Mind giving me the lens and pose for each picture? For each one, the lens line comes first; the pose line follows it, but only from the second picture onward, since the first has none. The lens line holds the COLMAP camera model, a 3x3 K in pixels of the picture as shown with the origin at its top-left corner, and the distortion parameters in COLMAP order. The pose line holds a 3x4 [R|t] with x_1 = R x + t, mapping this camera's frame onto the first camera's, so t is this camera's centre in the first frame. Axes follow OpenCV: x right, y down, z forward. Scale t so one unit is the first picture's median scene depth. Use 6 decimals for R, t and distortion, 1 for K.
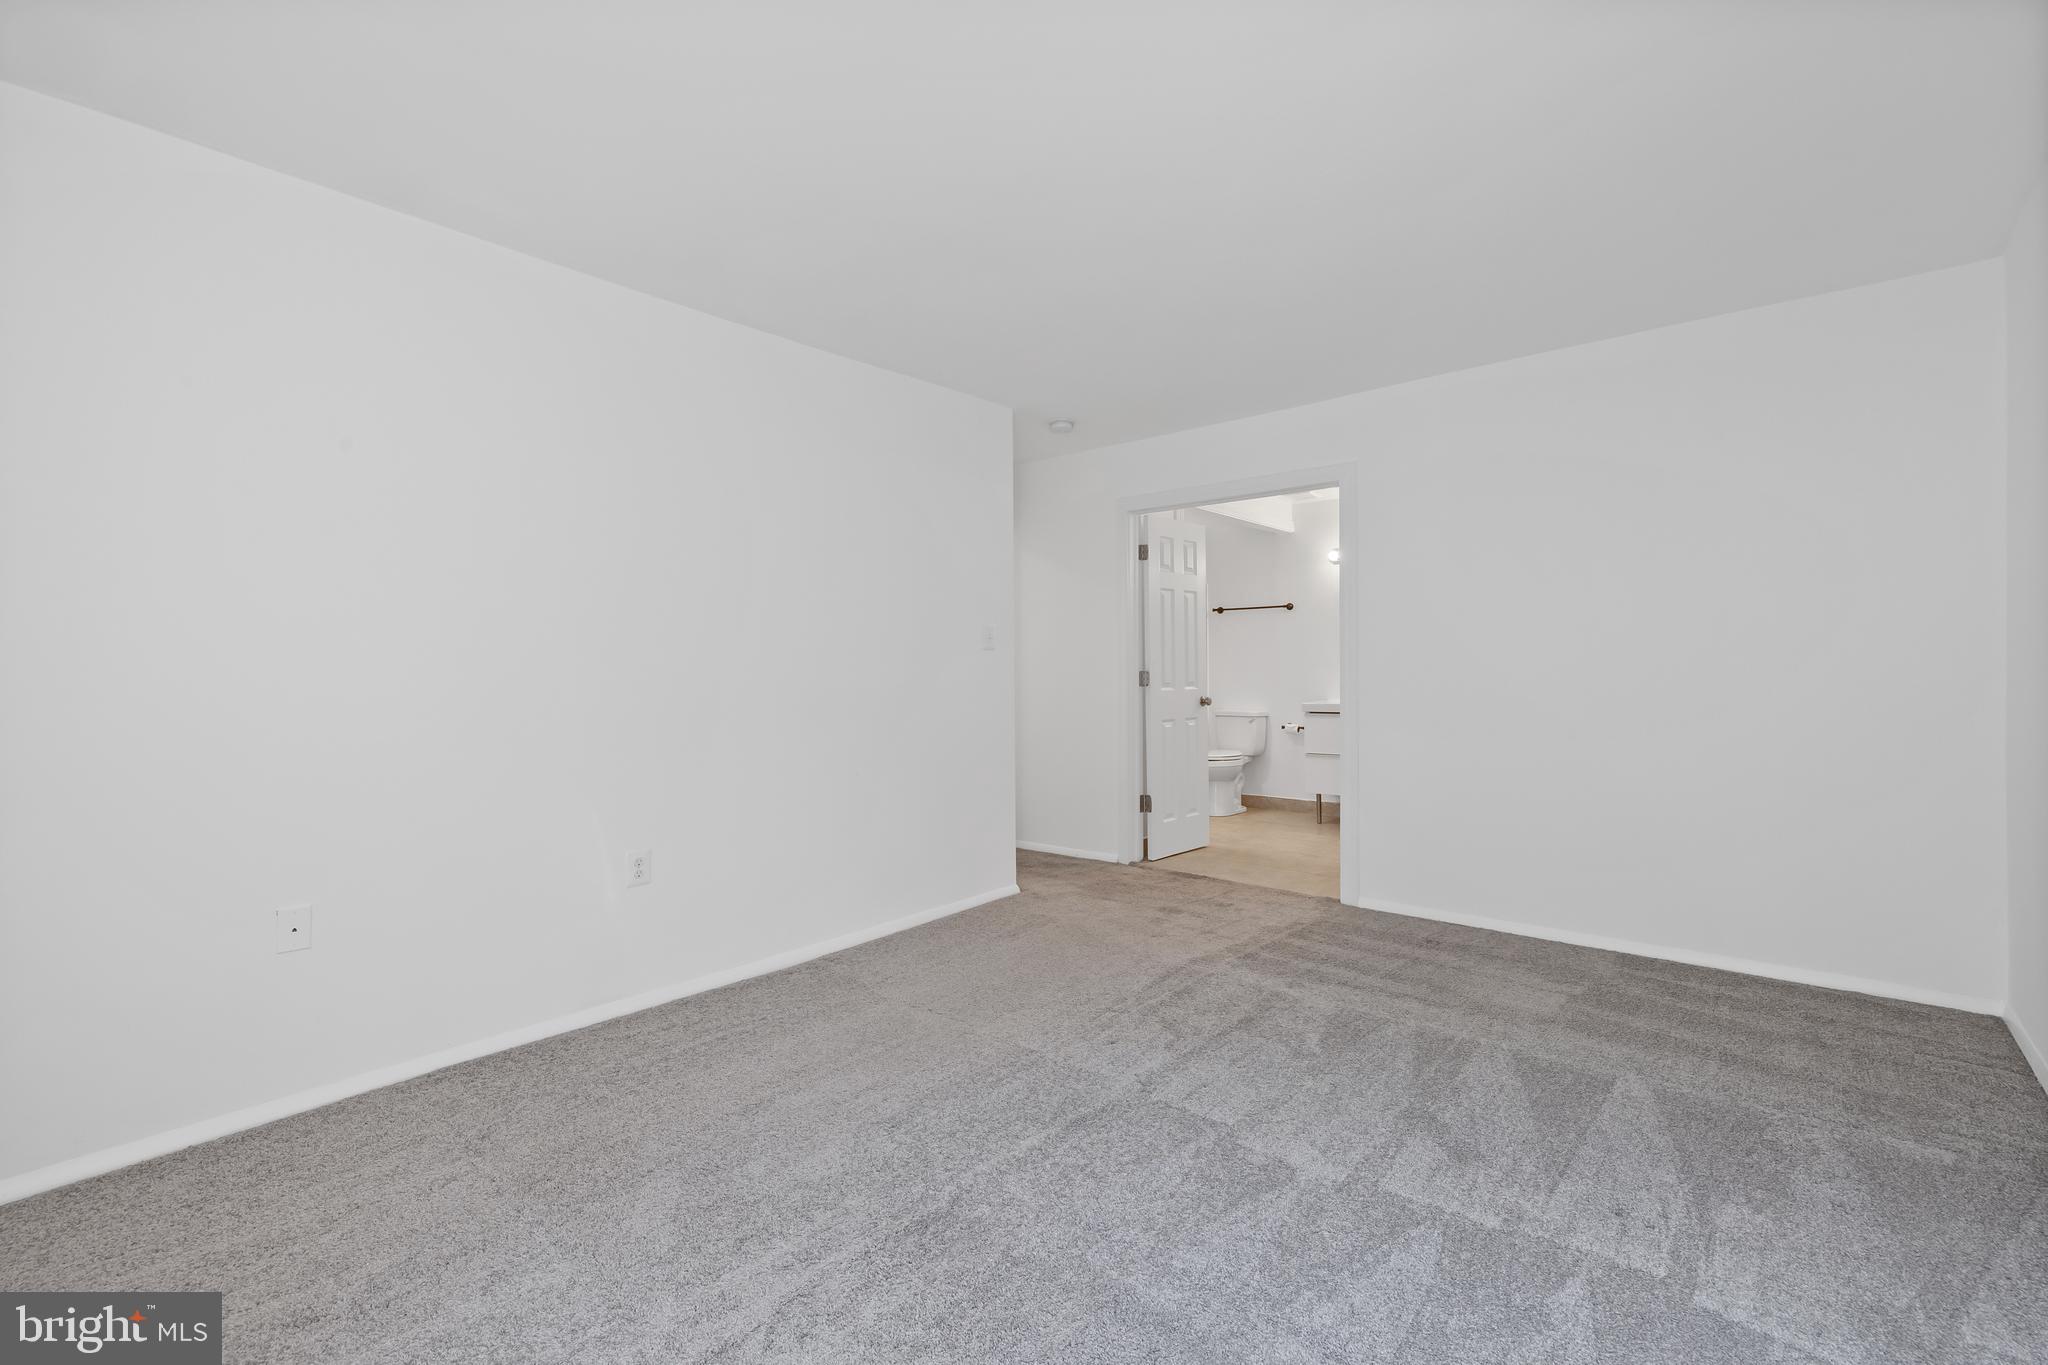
lens RADIAL K [[865.8, 0, 1023.4], [0, 865.8, 669.9], [0, 0, 1]] dist [0.000253, -0.000016]
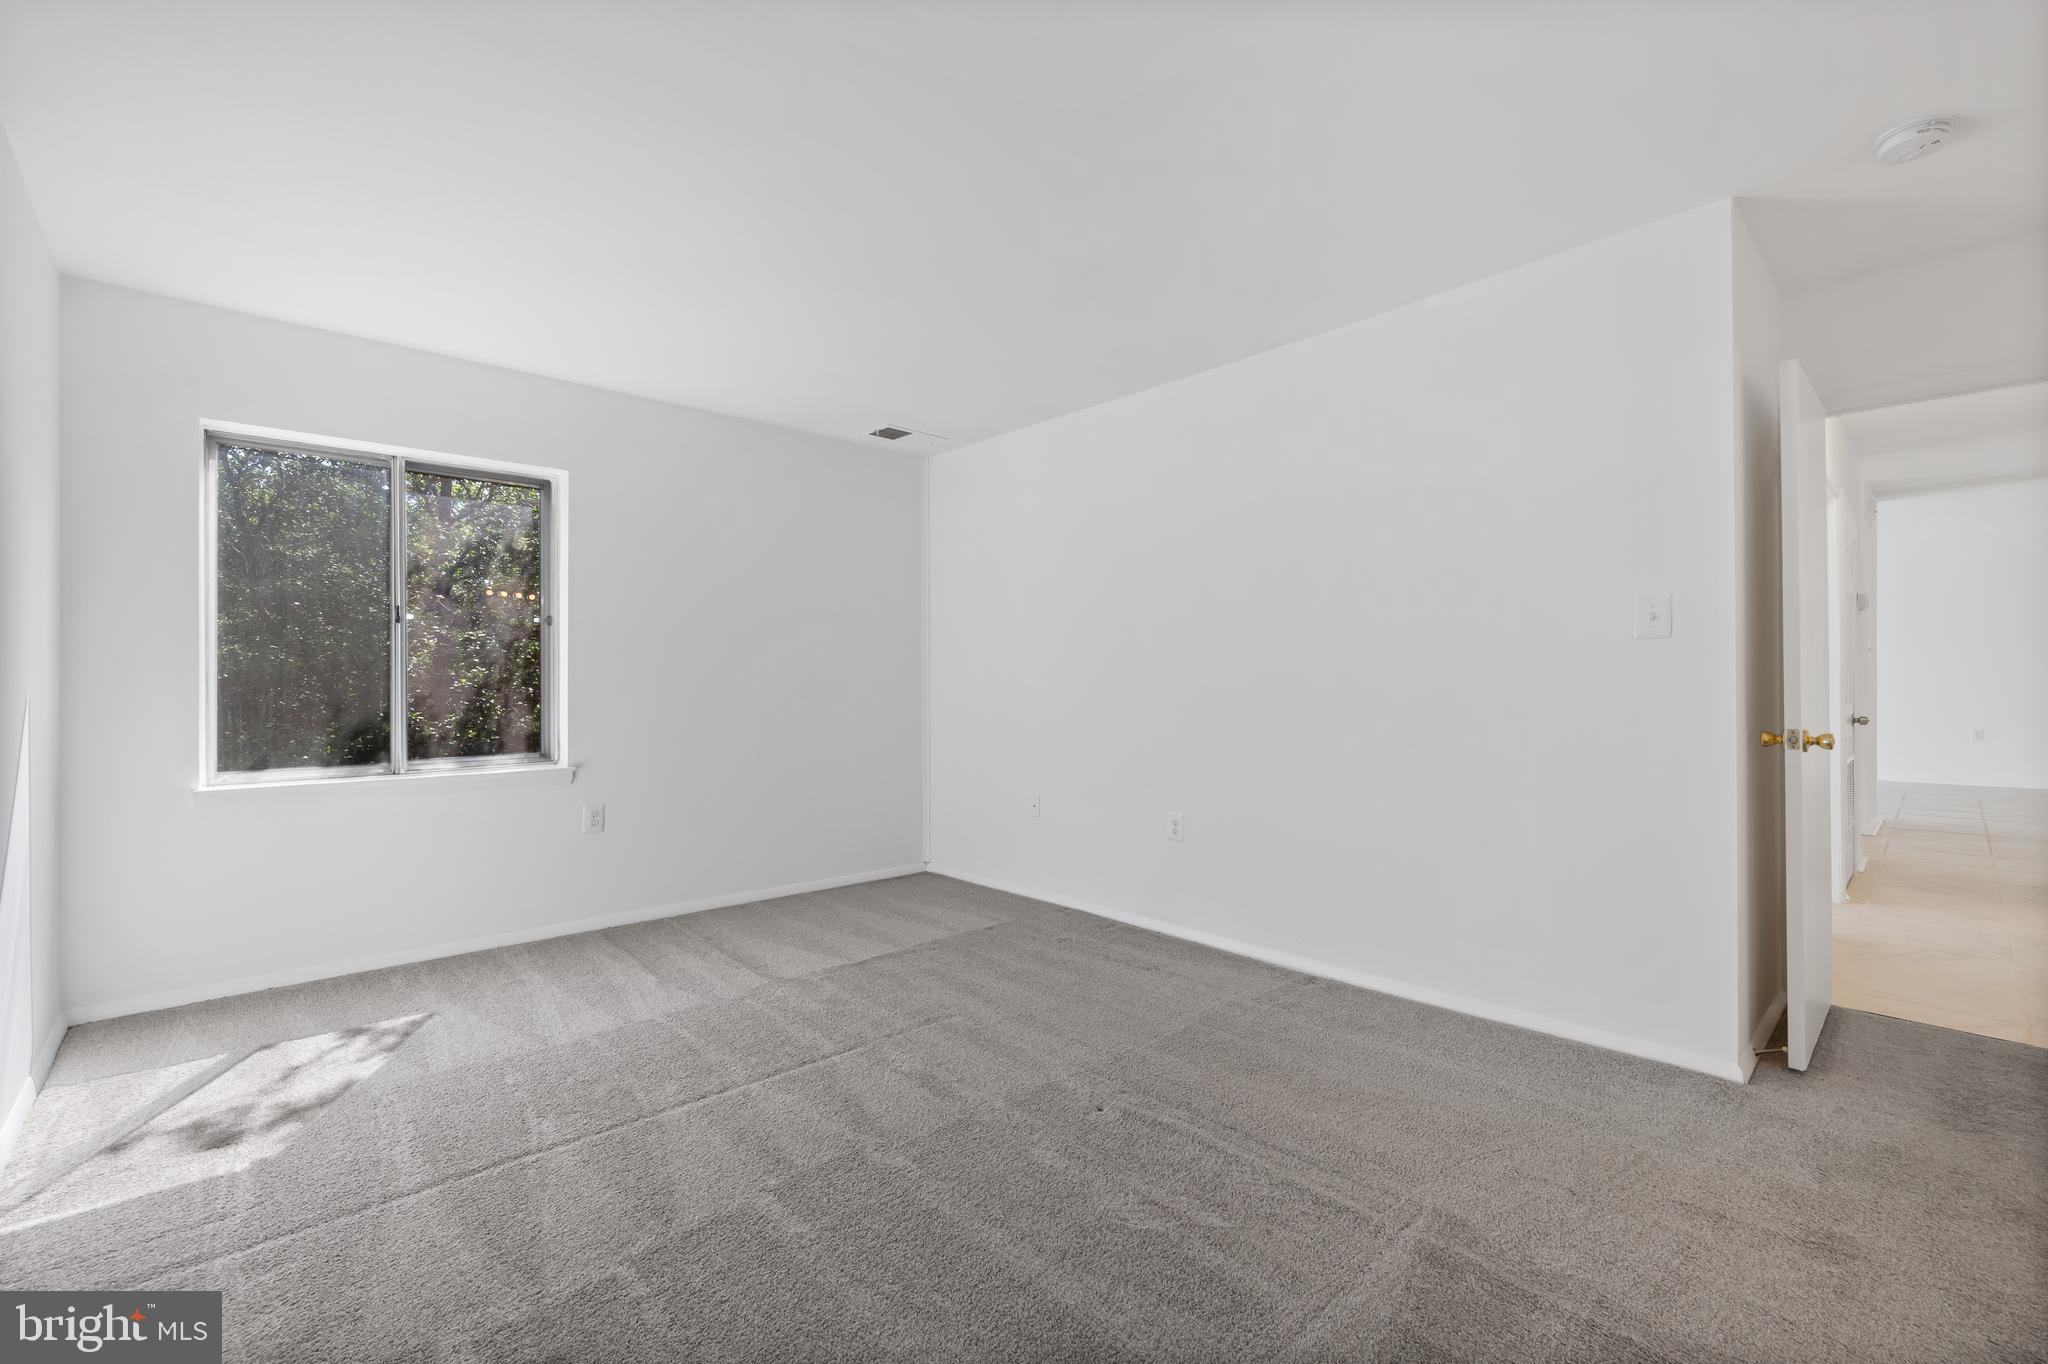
lens RADIAL K [[865.8, 0, 1023.4], [0, 865.8, 669.4], [0, 0, 1]] dist [0.000253, -0.000016]
pose [[-0.102536, -0.007358, -0.994702, 0.859841], [0.002405, 0.999968, -0.007645, 0.004463], [0.994726, -0.003176, -0.102515, 0.908301]]
